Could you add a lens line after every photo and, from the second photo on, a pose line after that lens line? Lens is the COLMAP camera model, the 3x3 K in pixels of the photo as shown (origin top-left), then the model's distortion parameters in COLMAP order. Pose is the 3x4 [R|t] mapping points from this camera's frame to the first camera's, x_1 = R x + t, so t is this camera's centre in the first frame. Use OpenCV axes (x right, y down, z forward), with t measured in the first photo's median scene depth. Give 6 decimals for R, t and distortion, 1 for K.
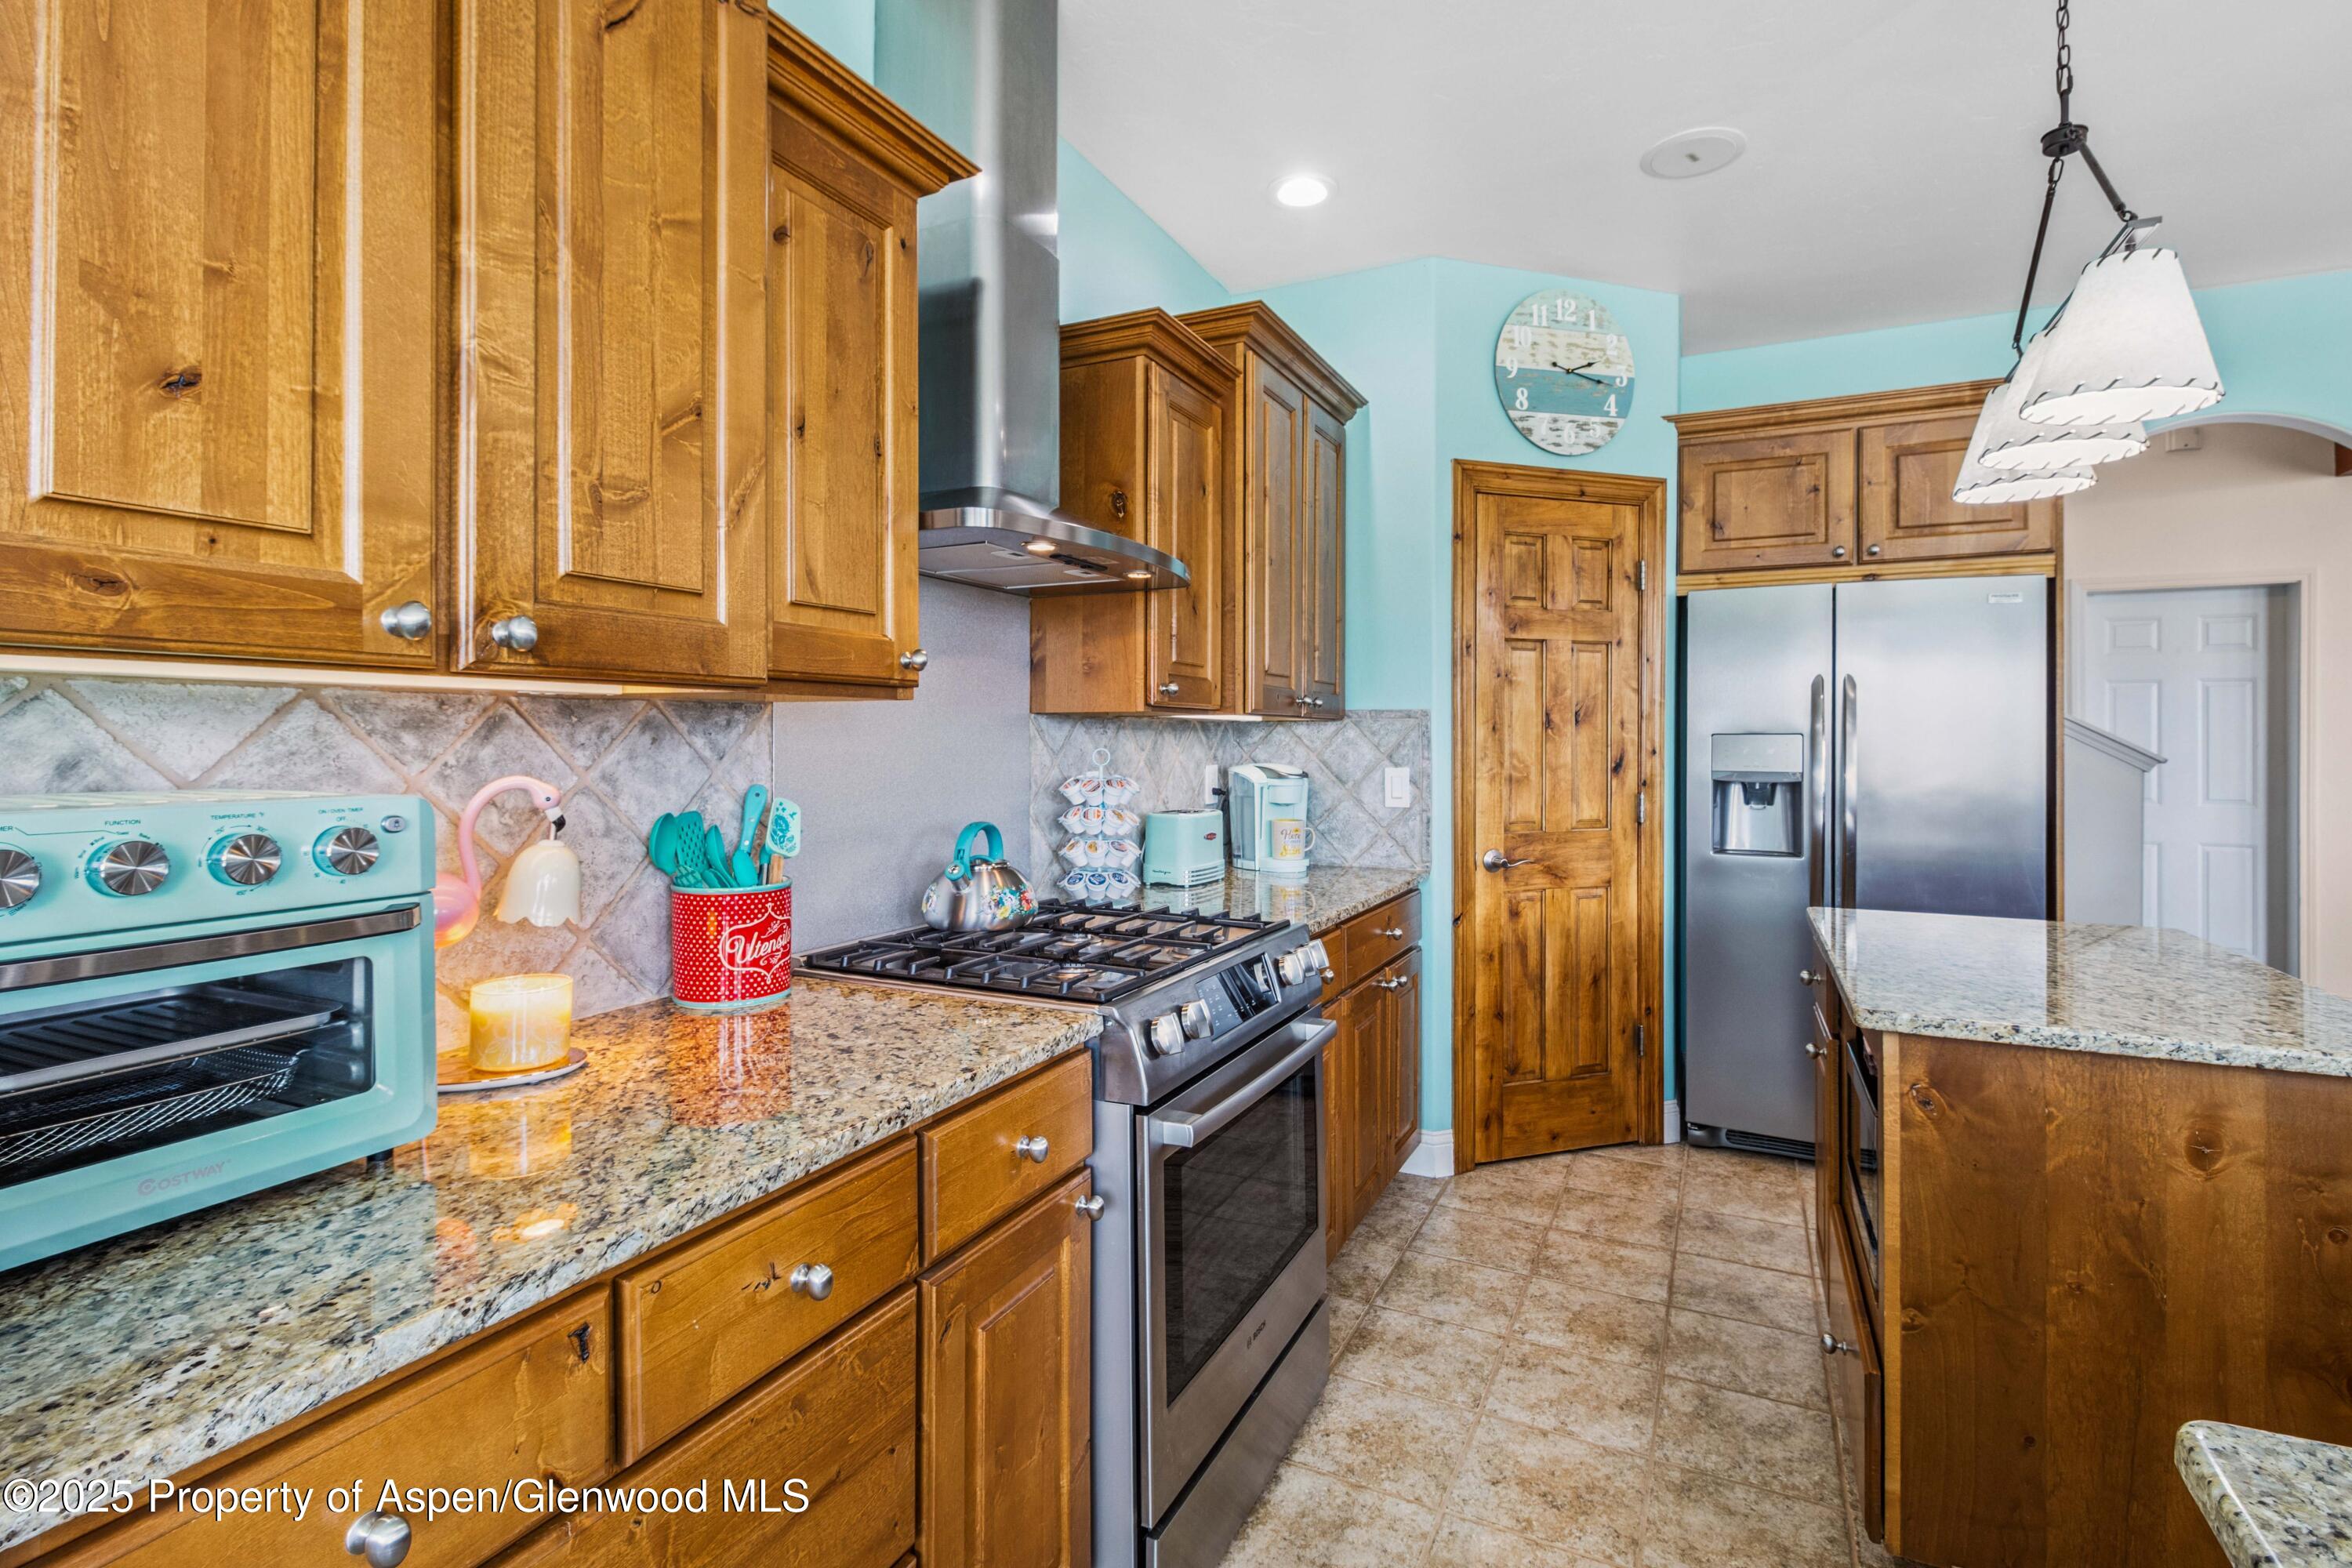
lens RADIAL K [[1086.7, 0, 1172.2], [0, 1086.7, 744.2], [0, 0, 1]] dist [0.000834, 0.000082]
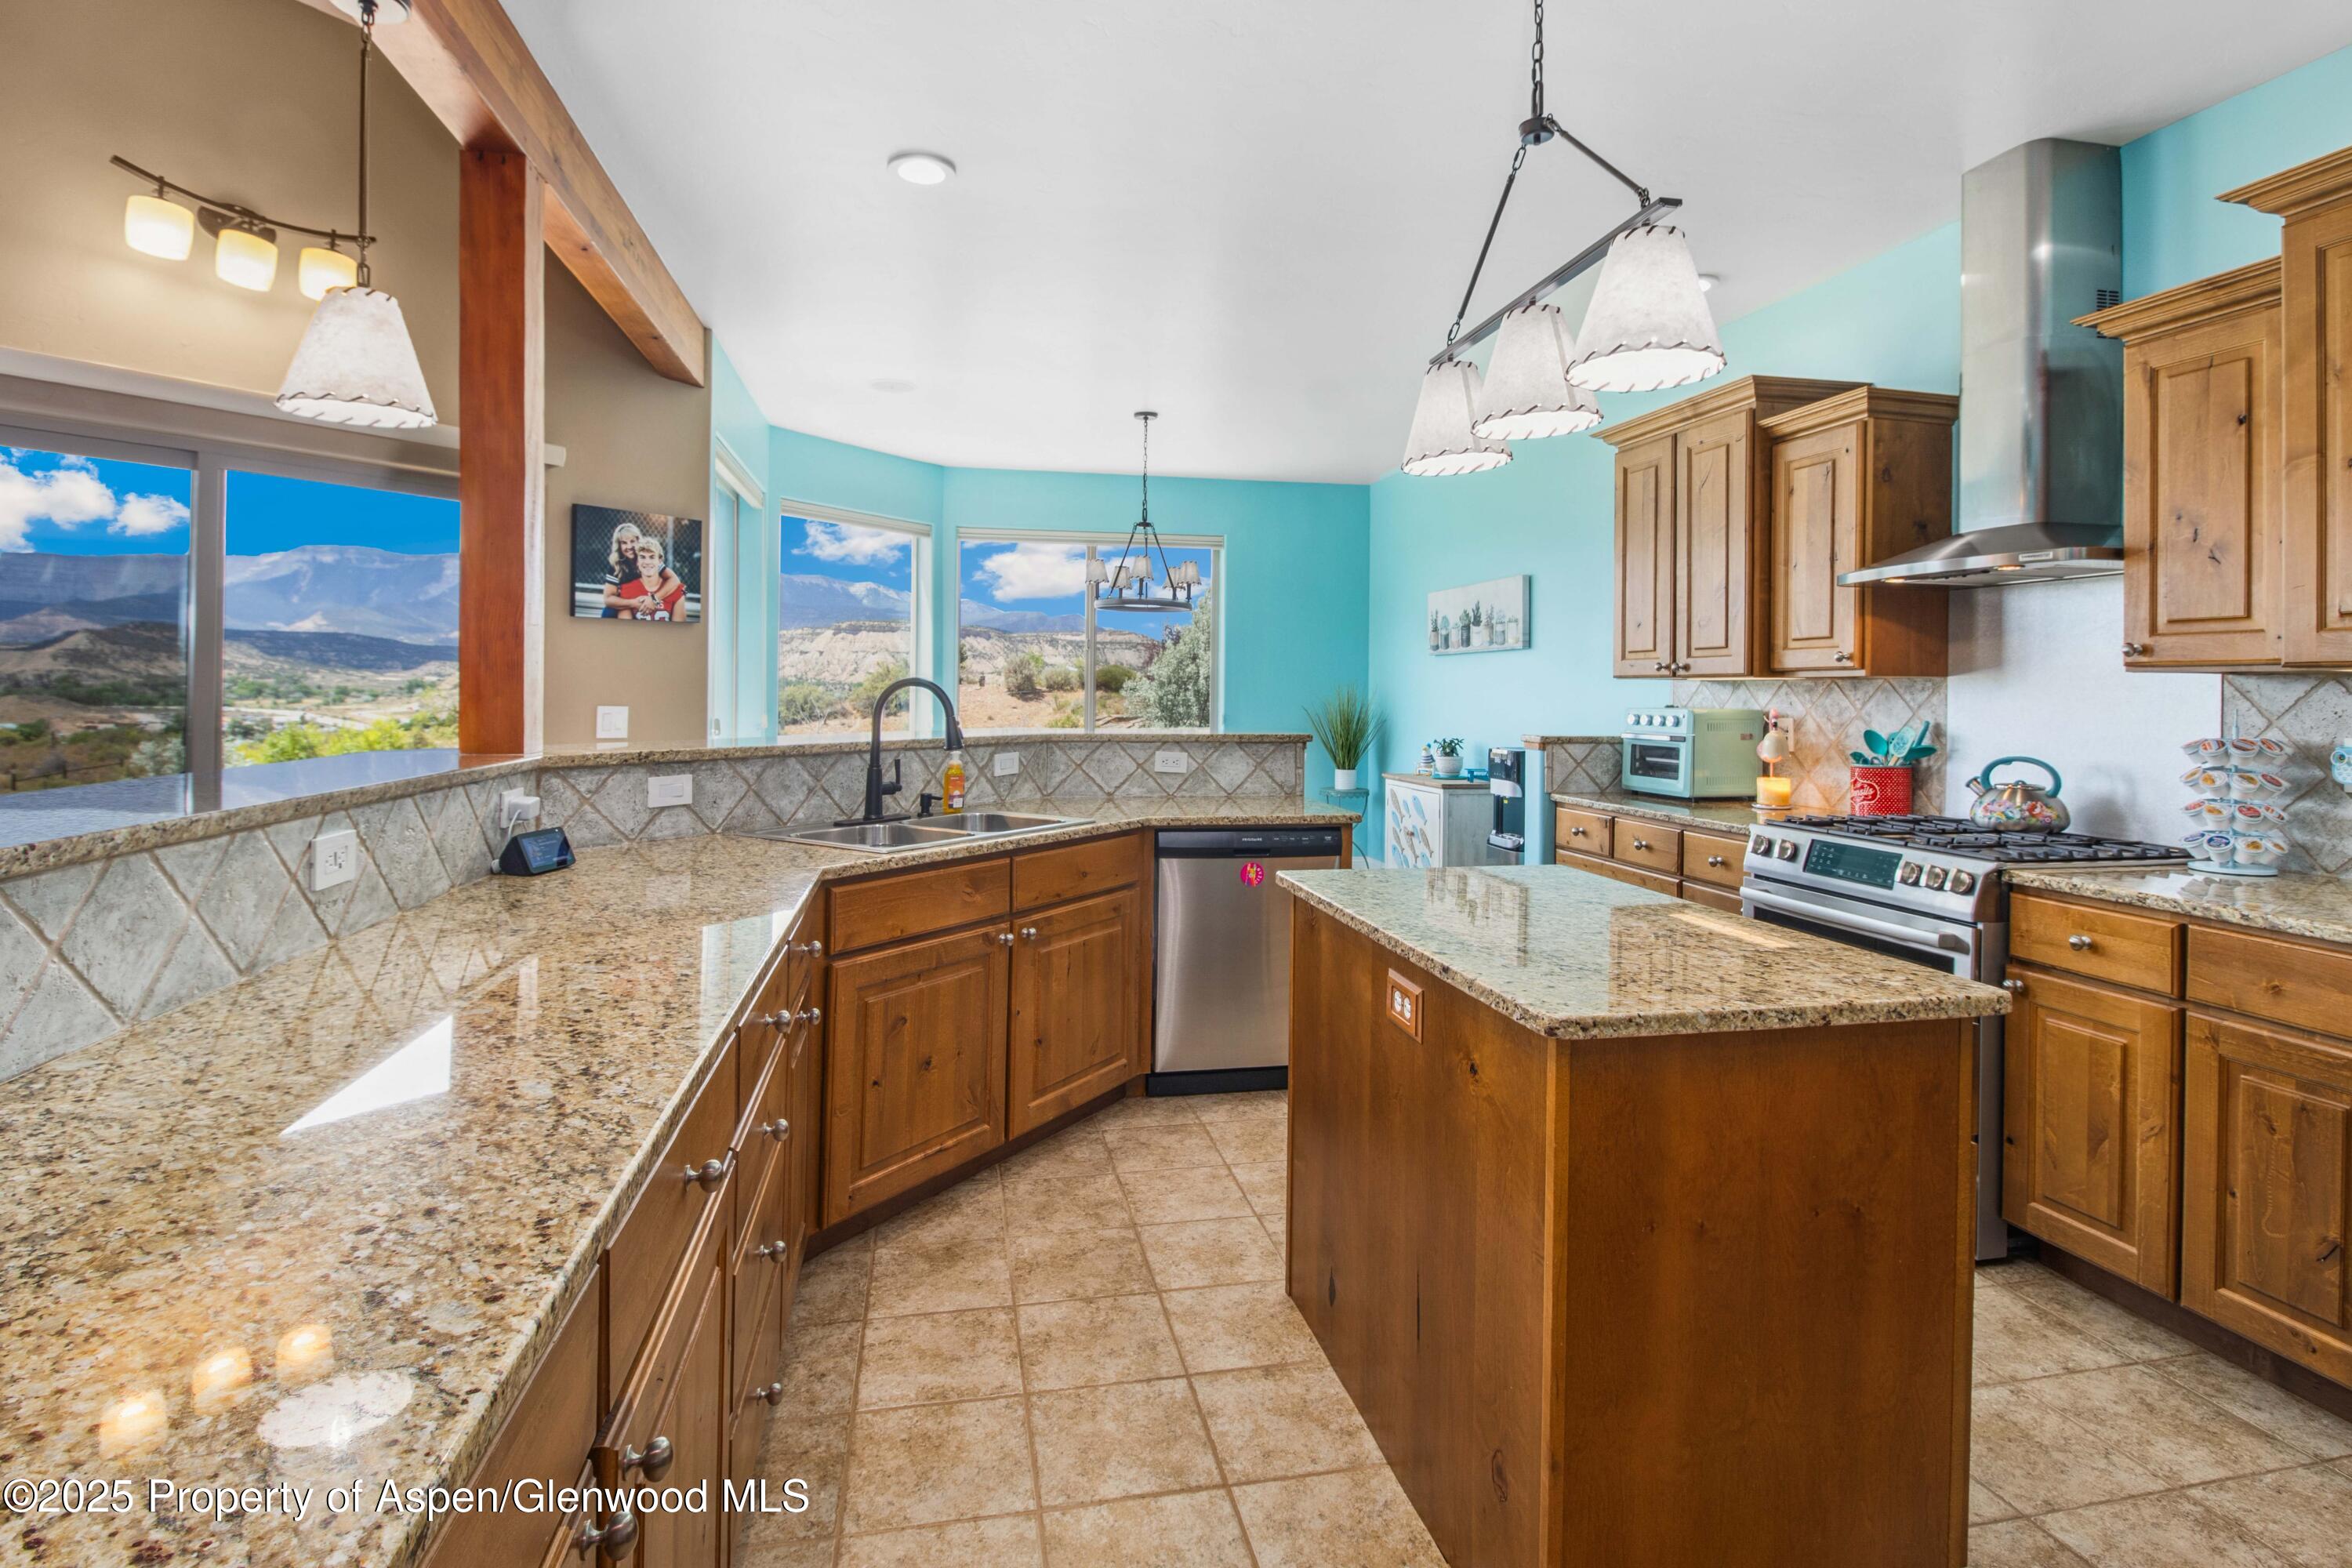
lens RADIAL K [[1137.8, 0, 1178.7], [0, 1137.8, 703.4], [0, 0, 1]] dist [0.001741, -0.008524]
pose [[-0.776607, -0.000421, -0.629986, 0.975309], [-0.010582, 0.999867, 0.012376, -0.000340], [0.629897, 0.016278, -0.776508, 0.890943]]
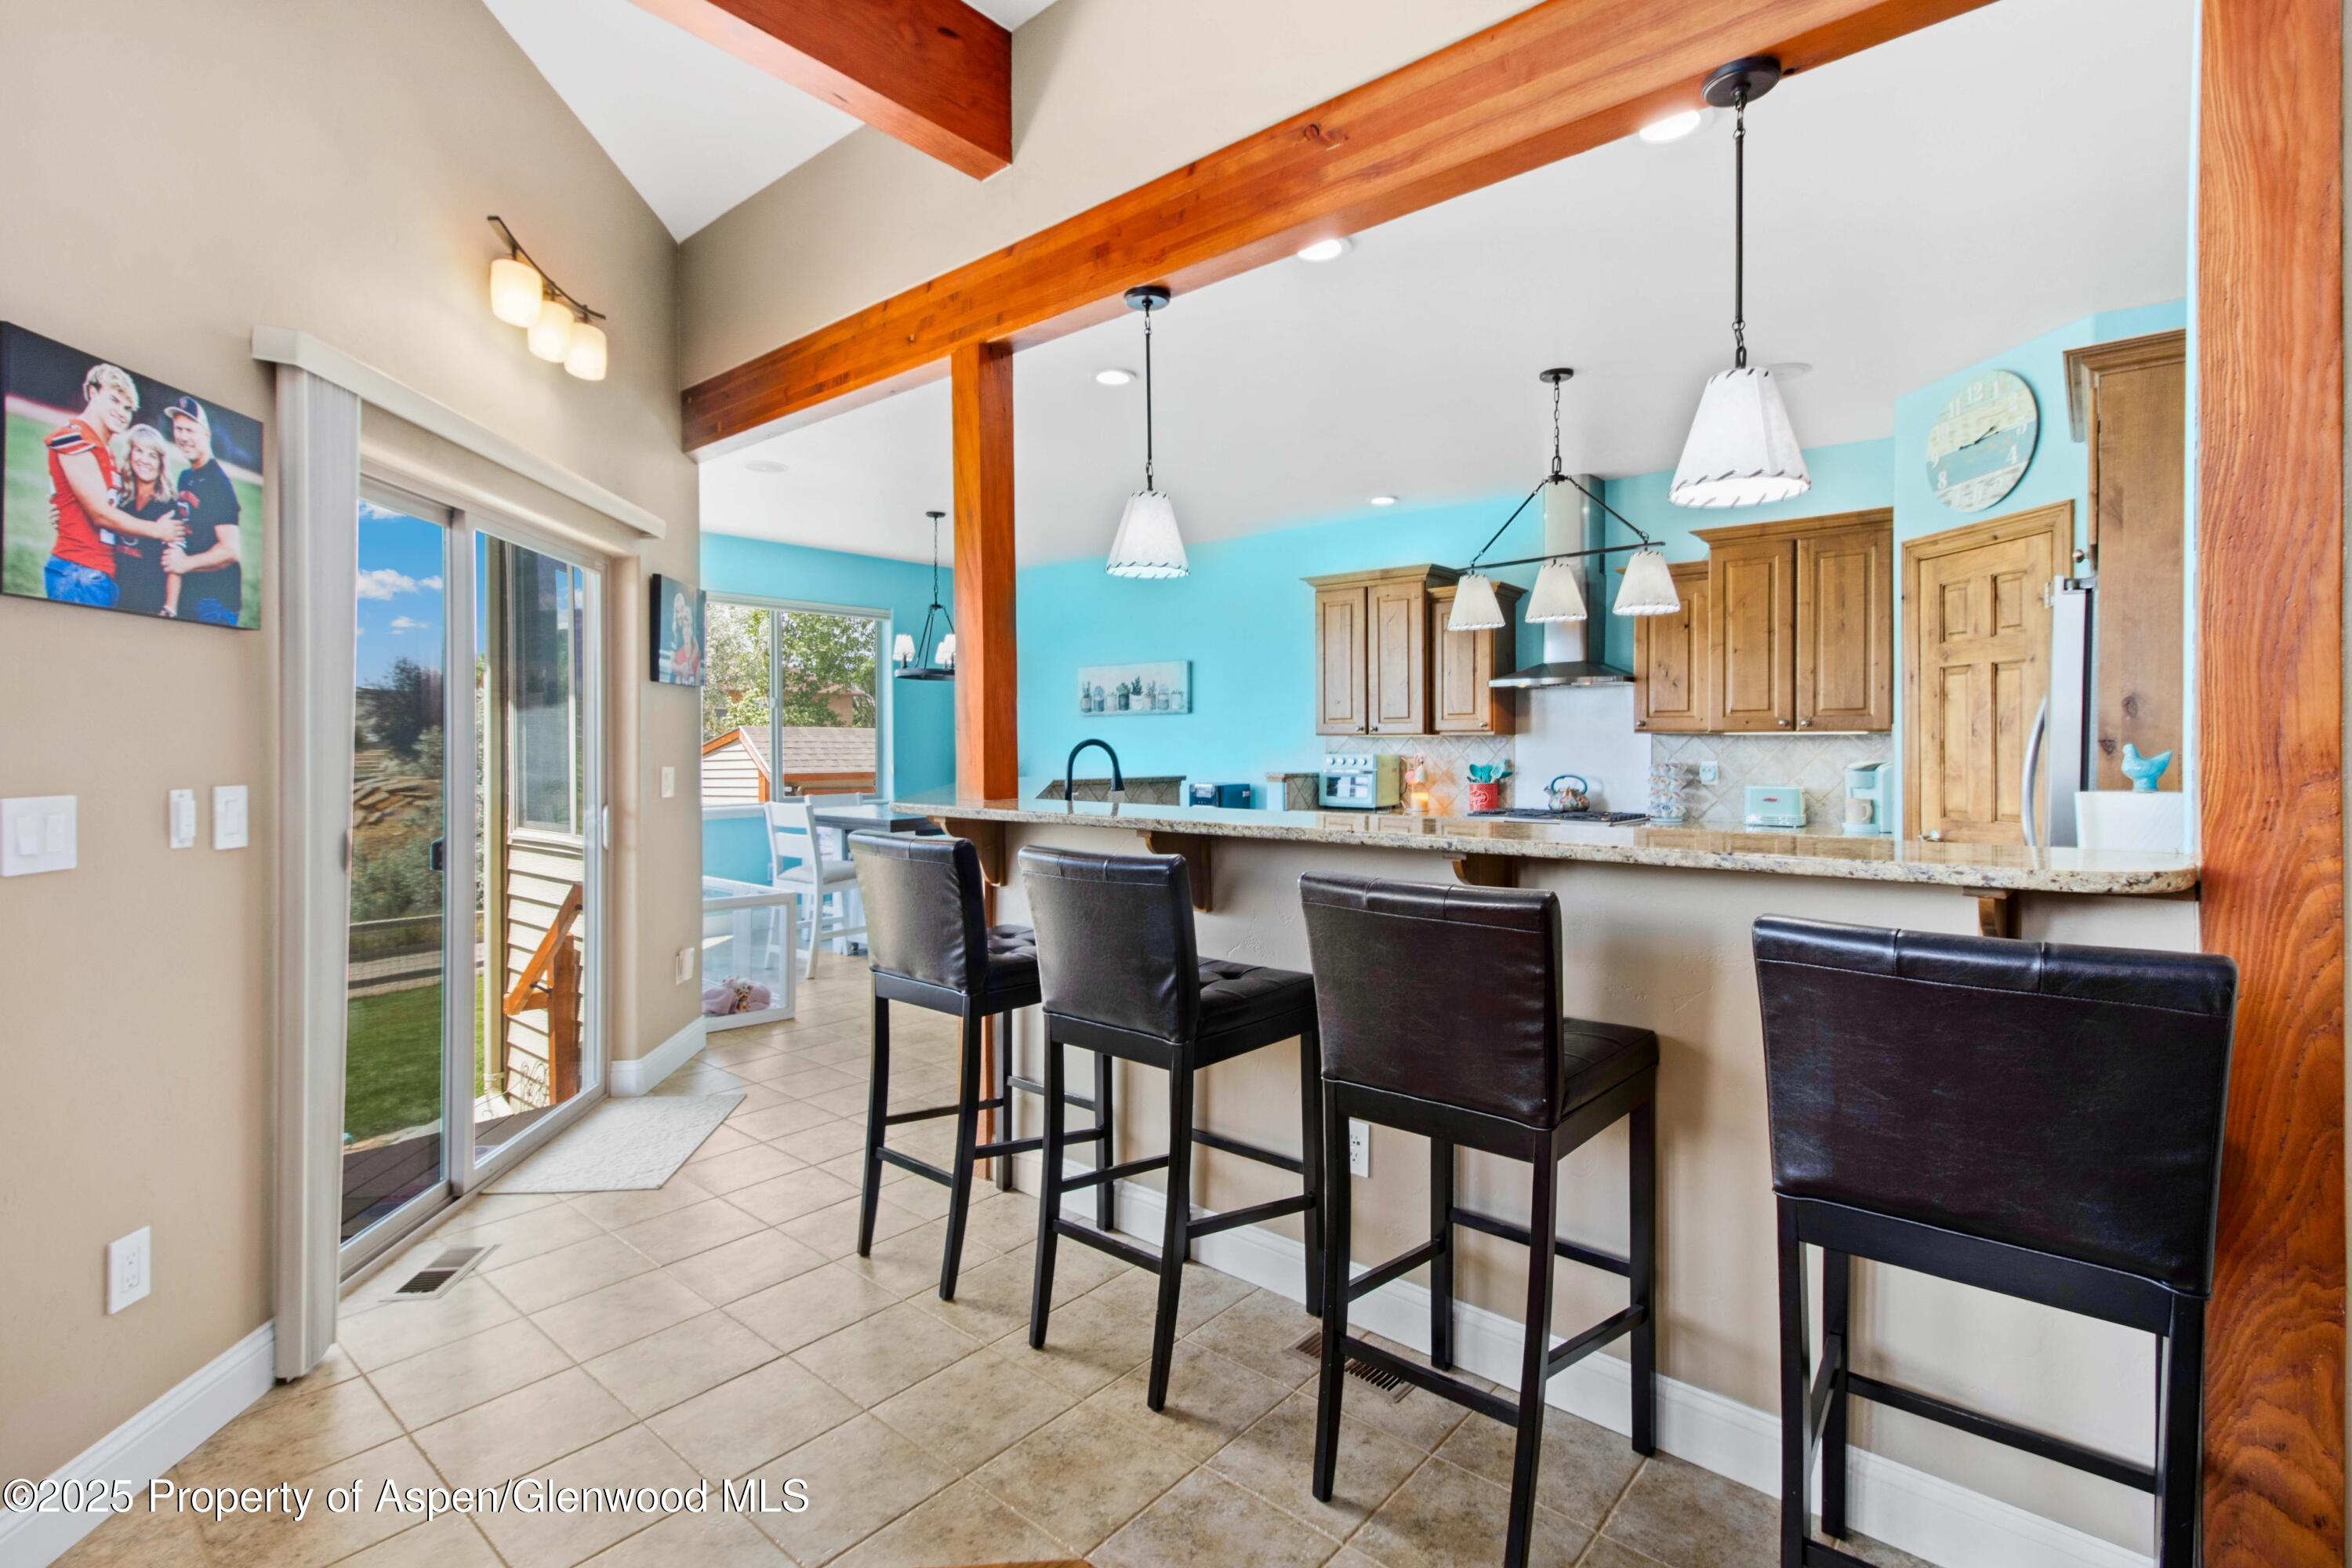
lens RADIAL K [[1109.8, 0, 1172.7], [0, 1109.8, 751.5], [0, 0, 1]] dist [0.001262, -0.000238]
pose [[-0.230676, 0.005848, -0.973013, 1.770995], [-0.002312, 0.999976, 0.006558, -0.001304], [0.973028, 0.003762, -0.230657, 0.401965]]
